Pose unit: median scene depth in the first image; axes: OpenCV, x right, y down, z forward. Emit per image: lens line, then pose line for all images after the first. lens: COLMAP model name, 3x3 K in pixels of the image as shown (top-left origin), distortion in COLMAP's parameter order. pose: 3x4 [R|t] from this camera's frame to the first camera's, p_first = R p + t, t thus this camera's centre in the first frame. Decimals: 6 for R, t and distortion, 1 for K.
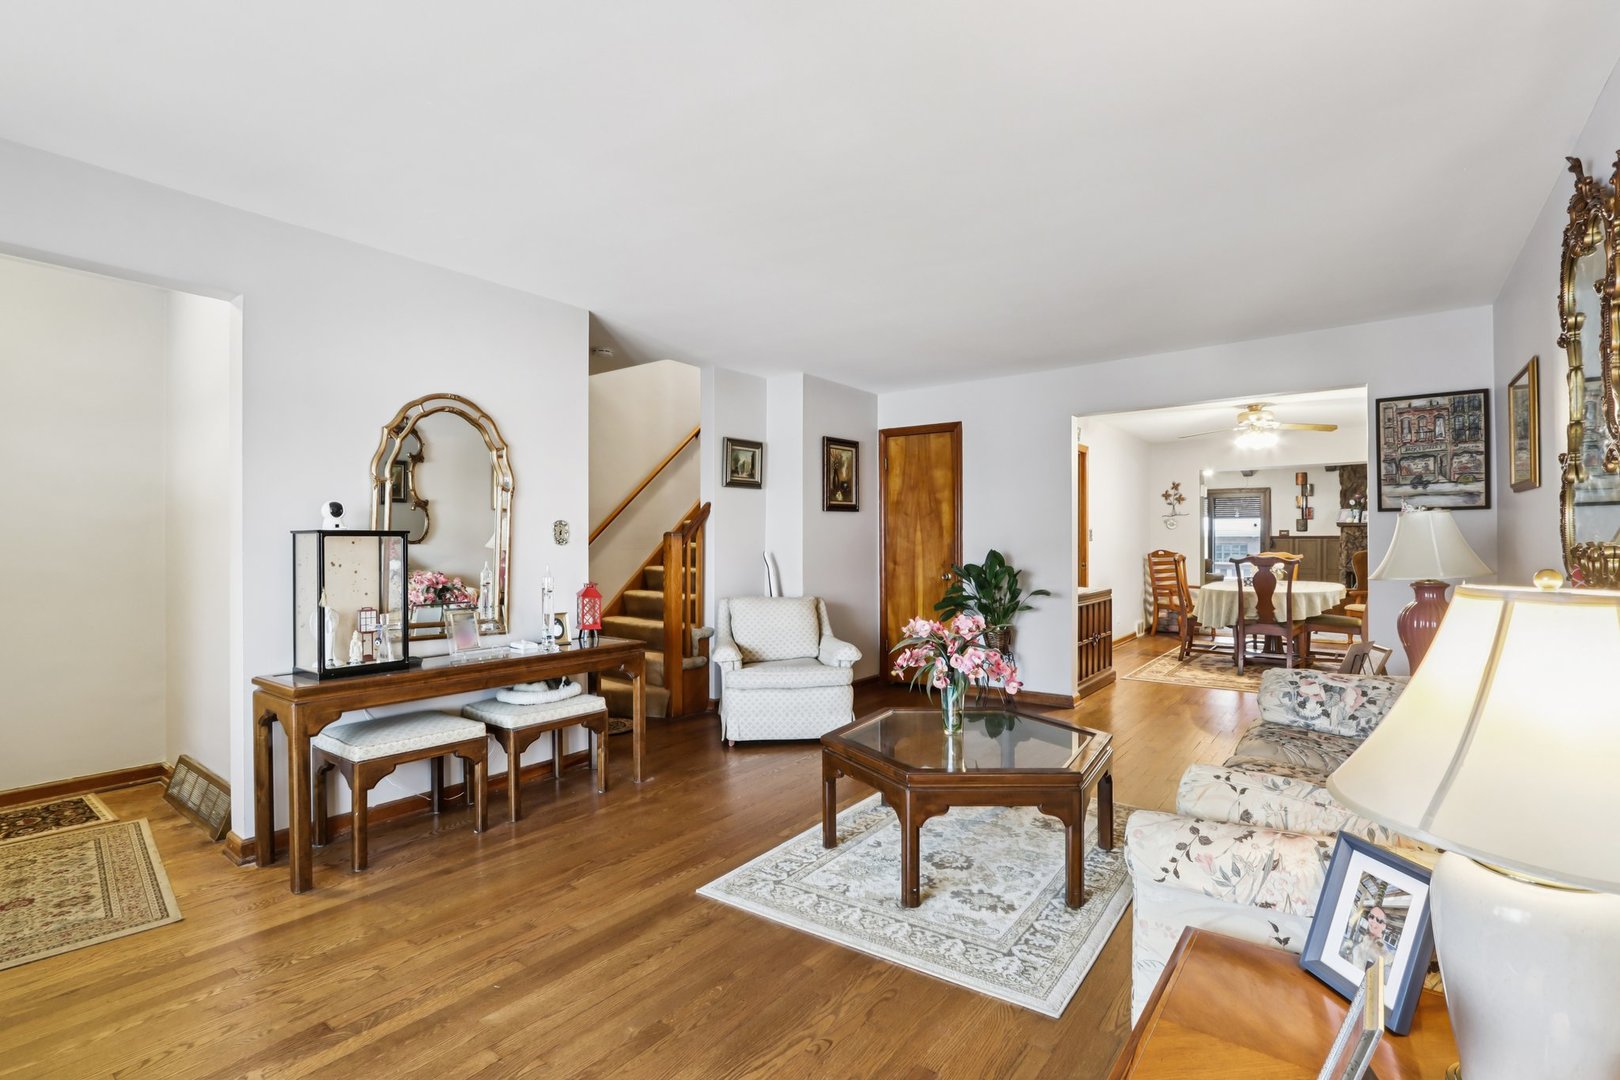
lens RADIAL K [[766.1, 0, 804.5], [0, 766.1, 539.3], [0, 0, 1]] dist [-0.013428, 0.000511]
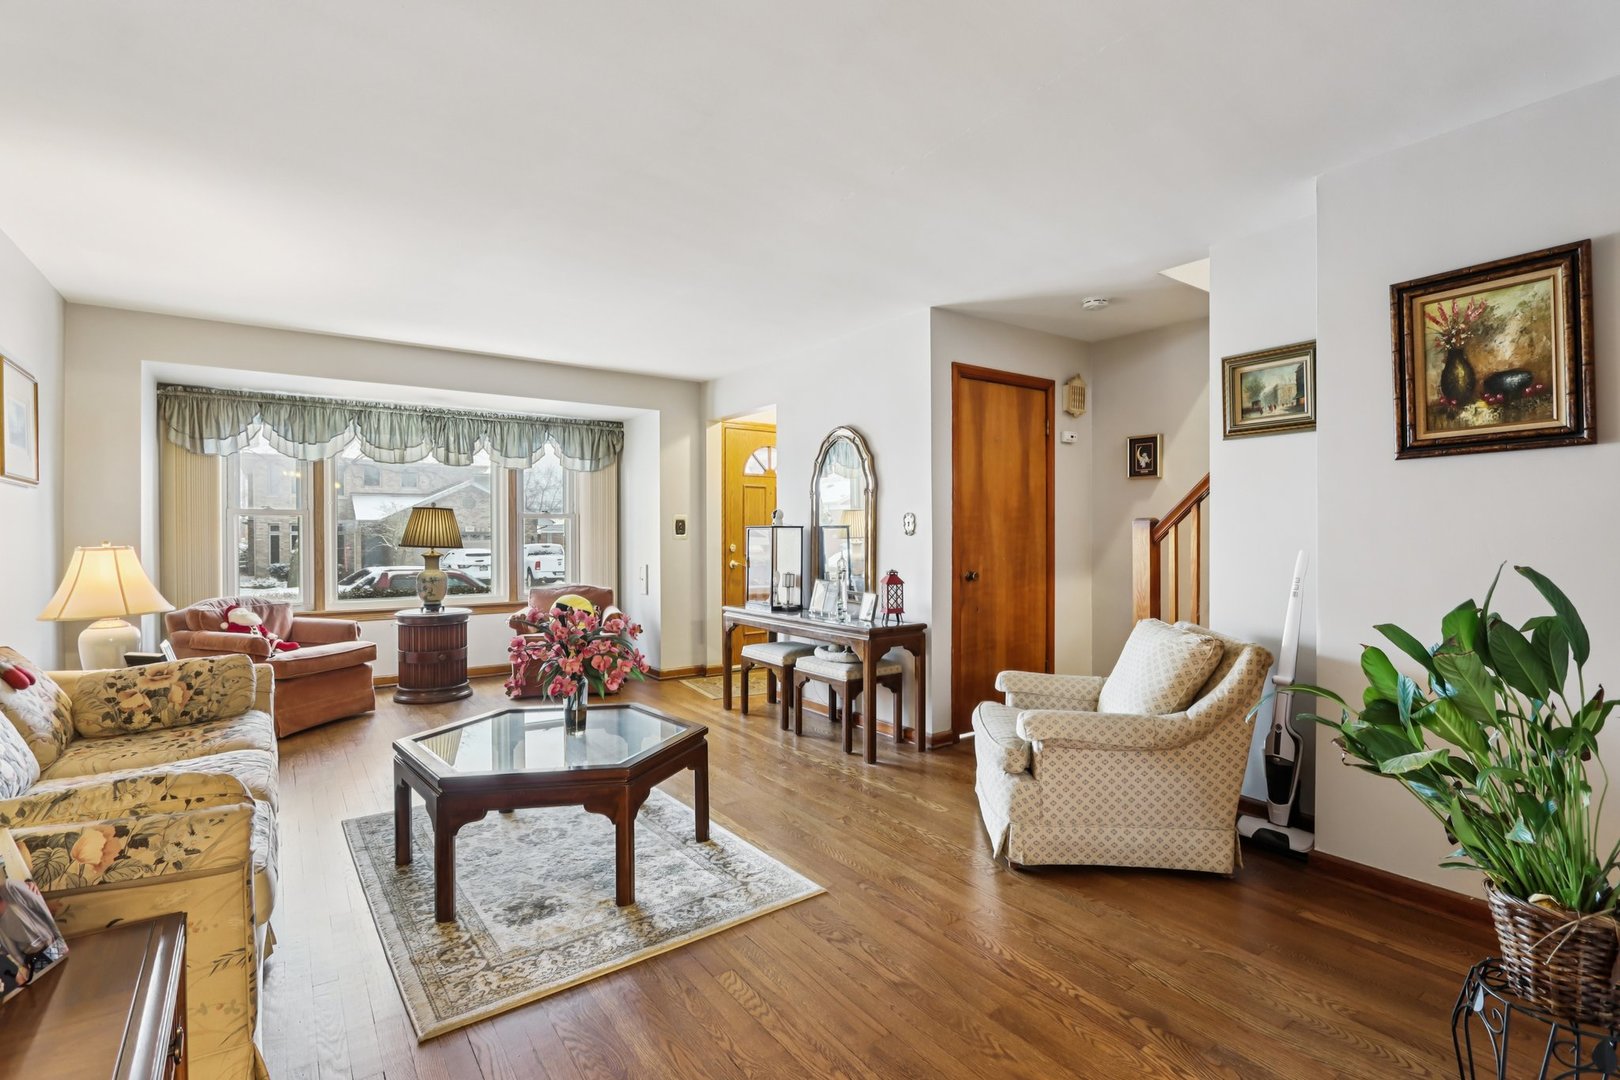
lens RADIAL K [[766.1, 0, 809.7], [0, 766.1, 534.3], [0, 0, 1]] dist [-0.013428, 0.000511]
pose [[-0.300205, 0.001796, -0.953873, 0.523437], [0.004297, 0.999991, 0.000531, 0.003604], [0.953865, -0.003940, -0.300210, 0.798047]]
